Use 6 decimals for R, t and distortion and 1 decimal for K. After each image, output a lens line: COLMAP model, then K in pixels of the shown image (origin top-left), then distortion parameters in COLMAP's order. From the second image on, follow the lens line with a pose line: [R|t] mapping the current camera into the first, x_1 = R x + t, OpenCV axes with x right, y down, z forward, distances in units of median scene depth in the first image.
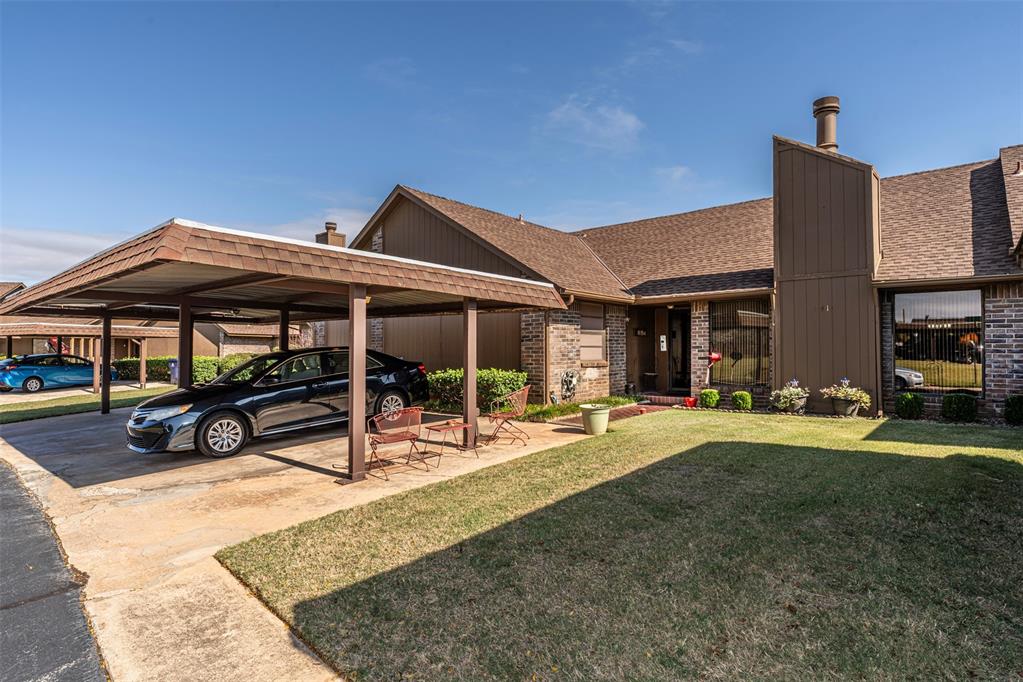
lens RADIAL K [[538.9, 0, 512.5], [0, 538.9, 339.2], [0, 0, 1]] dist [0.000425, 0.000006]
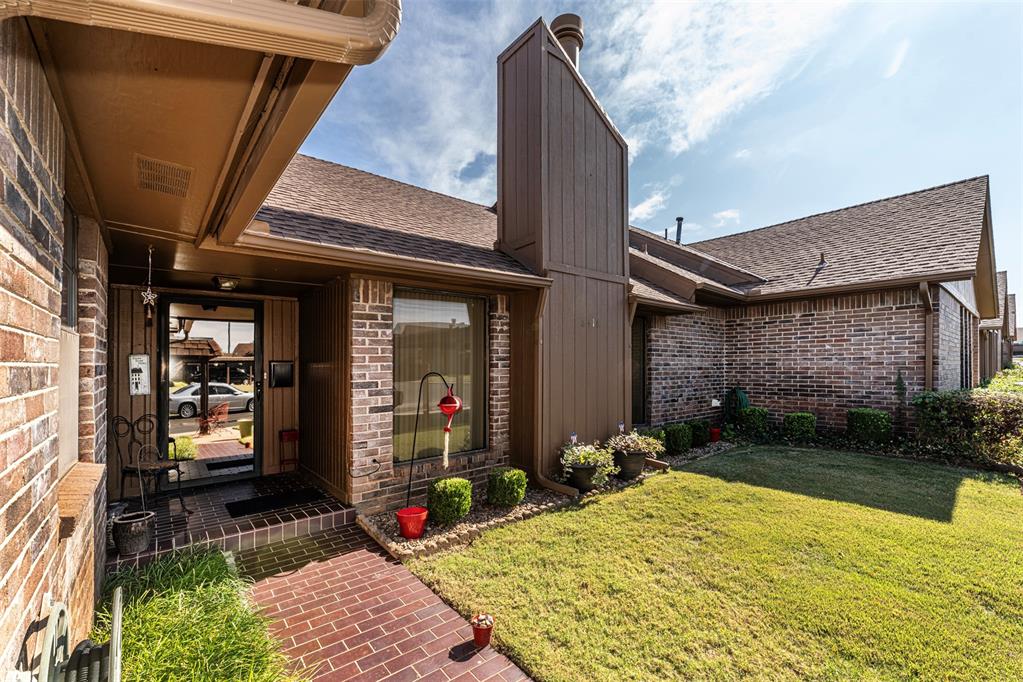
lens RADIAL K [[441.4, 0, 528.6], [0, 441.4, 362.3], [0, 0, 1]] dist [-0.003438, -0.000290]
pose [[0.147484, 0.011075, 0.989003, 0.010229], [-0.008382, 0.999915, -0.009947, -0.000924], [-0.989029, -0.006823, 0.147564, 0.814014]]
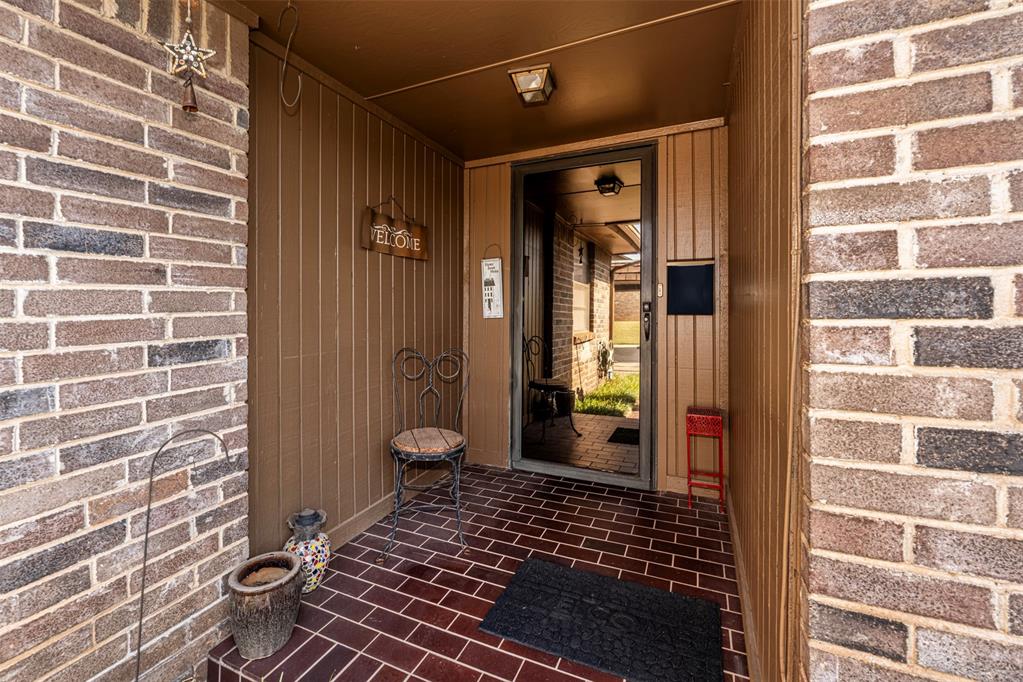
lens RADIAL K [[441.4, 0, 505.6], [0, 441.4, 302.8], [0, 0, 1]] dist [-0.003438, -0.000290]
pose [[0.957041, 0.002879, 0.289939, 0.268931], [-0.005235, 0.999959, 0.007351, 0.015179], [-0.289906, -0.008553, 0.957017, 0.951005]]
